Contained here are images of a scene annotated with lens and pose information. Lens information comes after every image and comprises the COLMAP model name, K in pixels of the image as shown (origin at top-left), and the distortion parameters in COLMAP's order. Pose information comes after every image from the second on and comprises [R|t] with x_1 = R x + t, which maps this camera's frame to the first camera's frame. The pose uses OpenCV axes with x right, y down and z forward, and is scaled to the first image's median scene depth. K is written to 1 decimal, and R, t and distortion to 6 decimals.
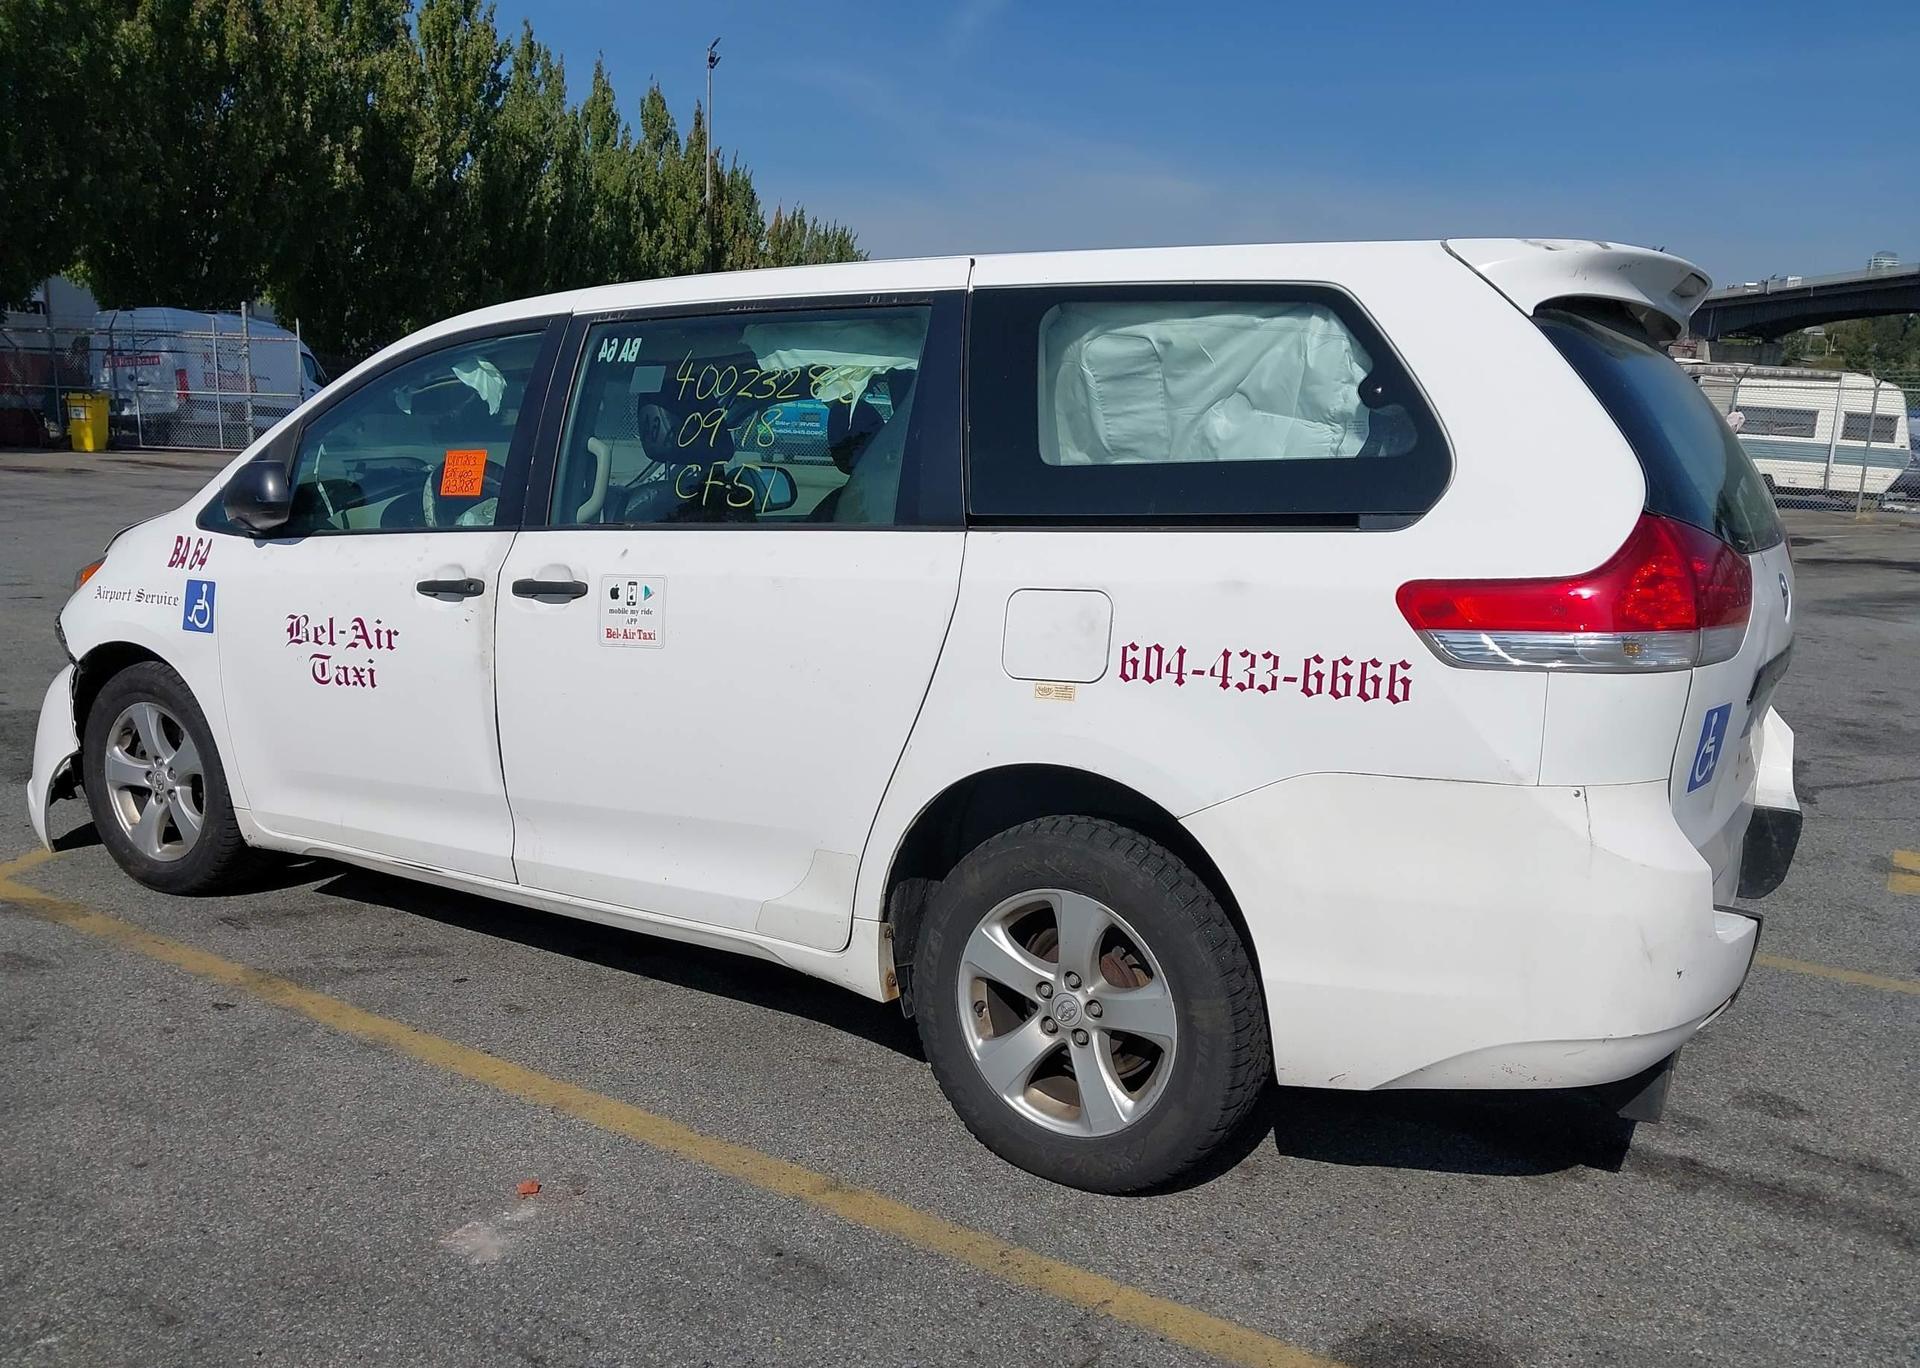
lens RADIAL K [[1473.6, 0, 953.6], [0, 1473.6, 750.5], [0, 0, 1]] dist [0.083606, -0.123529]
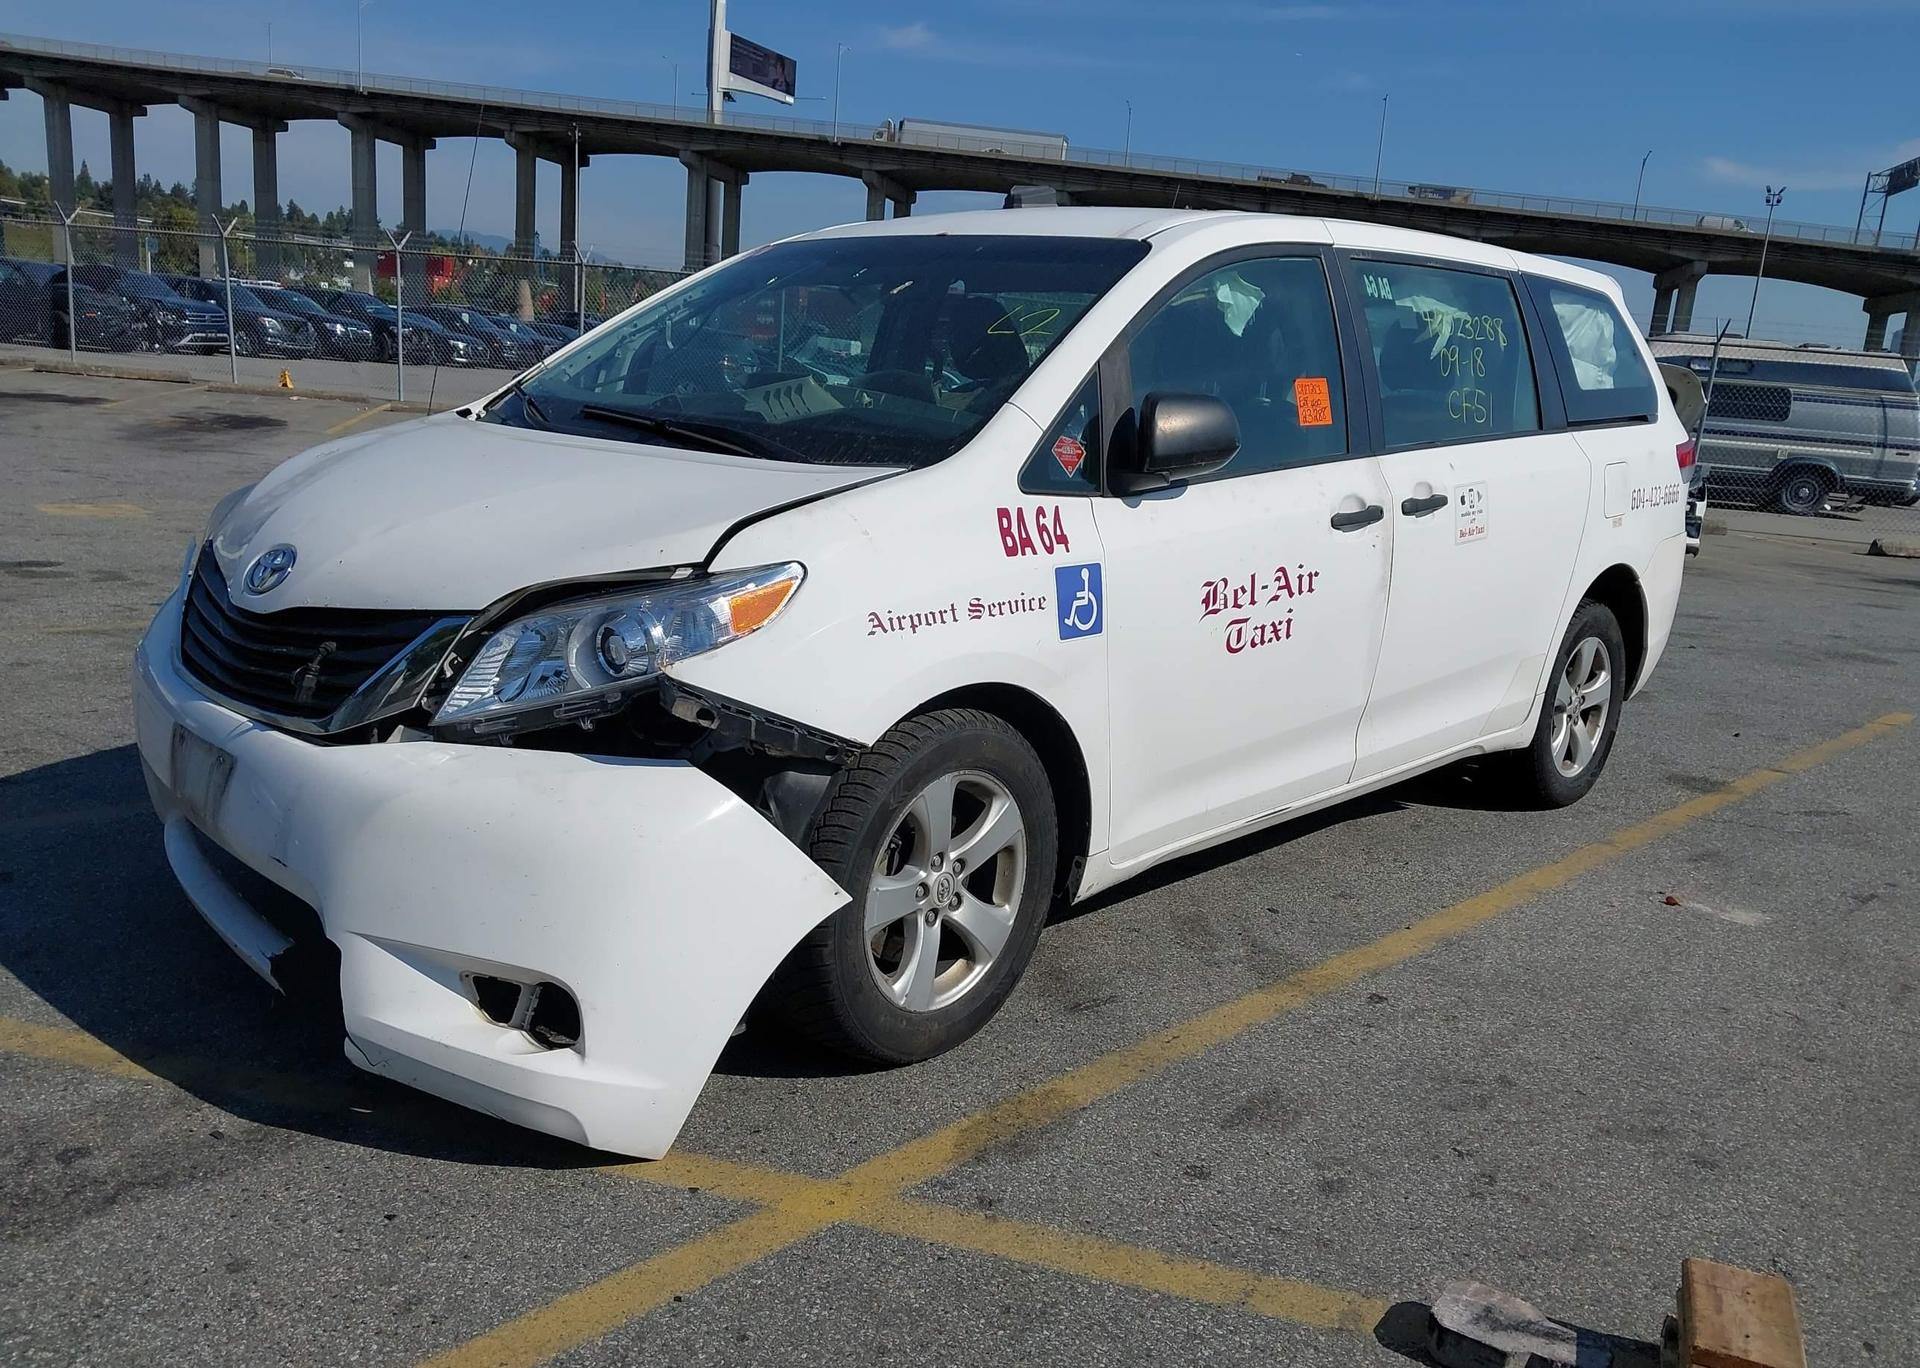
lens RADIAL K [[1465.6, 0, 943.5], [0, 1465.6, 749.7], [0, 0, 1]] dist [0.112160, -0.191176]
pose [[0.205055, -0.260575, 0.943426, -1.374384], [0.145043, 0.961356, 0.234002, -0.231483], [-0.967944, 0.088855, 0.234926, 1.033085]]
